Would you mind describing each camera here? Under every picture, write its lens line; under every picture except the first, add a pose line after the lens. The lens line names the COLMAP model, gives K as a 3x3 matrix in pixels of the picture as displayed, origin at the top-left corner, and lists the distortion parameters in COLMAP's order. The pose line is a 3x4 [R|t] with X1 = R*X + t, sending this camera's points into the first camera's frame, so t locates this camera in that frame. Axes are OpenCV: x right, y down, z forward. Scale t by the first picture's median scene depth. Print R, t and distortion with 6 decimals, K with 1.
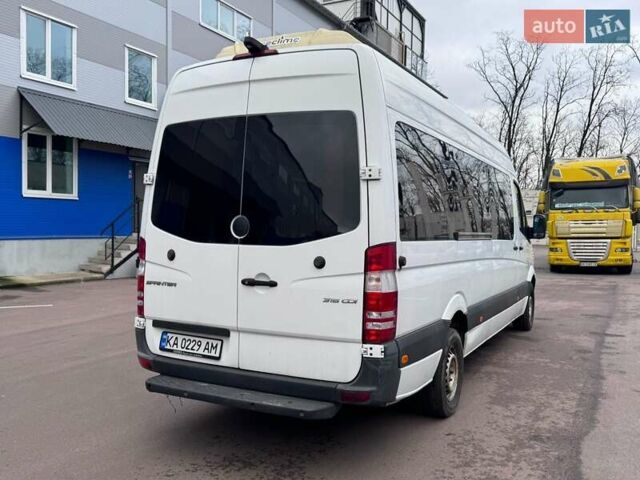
lens RADIAL K [[590.5, 0, 315.2], [0, 590.5, 240.2], [0, 0, 1]] dist [0.029024, 0.000000]
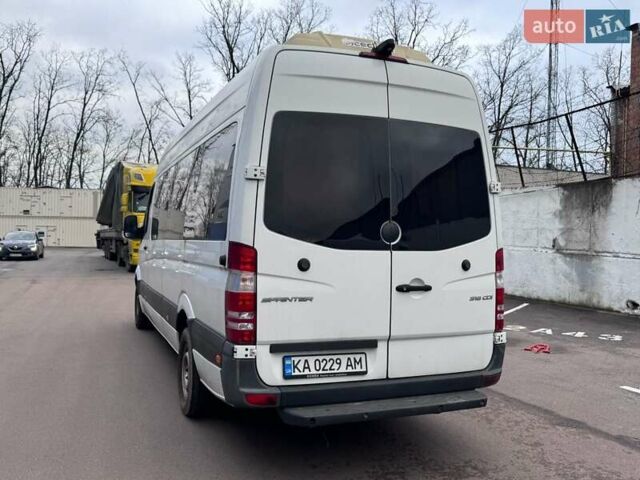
lens RADIAL K [[590.5, 0, 321.1], [0, 590.5, 240.1], [0, 0, 1]] dist [0.029024, 0.000000]
pose [[0.641291, -0.009783, 0.767236, -0.883779], [0.010213, 0.999939, 0.004214, -0.014472], [-0.767230, 0.005133, 0.641351, 0.430934]]
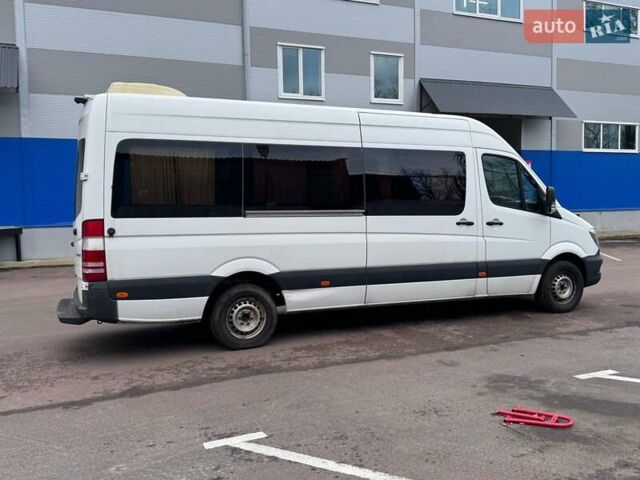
lens RADIAL K [[590.5, 0, 325.2], [0, 590.5, 240.3], [0, 0, 1]] dist [0.029024, 0.000000]
pose [[0.778916, 0.007824, -0.627079, 1.388546], [0.012969, 0.999507, 0.028580, 0.019663], [0.626994, -0.030394, 0.778431, 0.121386]]
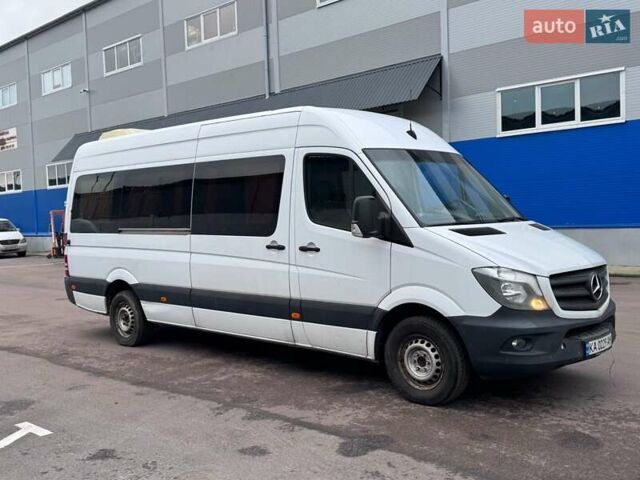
lens RADIAL K [[692.8, 0, 316.3], [0, 692.8, 245.3], [0, 0, 1]] dist [0.064051, 0.000000]
pose [[-0.277498, 0.033049, -0.960158, 2.138101], [0.001470, 0.999422, 0.033976, -0.034502], [0.960725, 0.008017, -0.277386, 2.324398]]
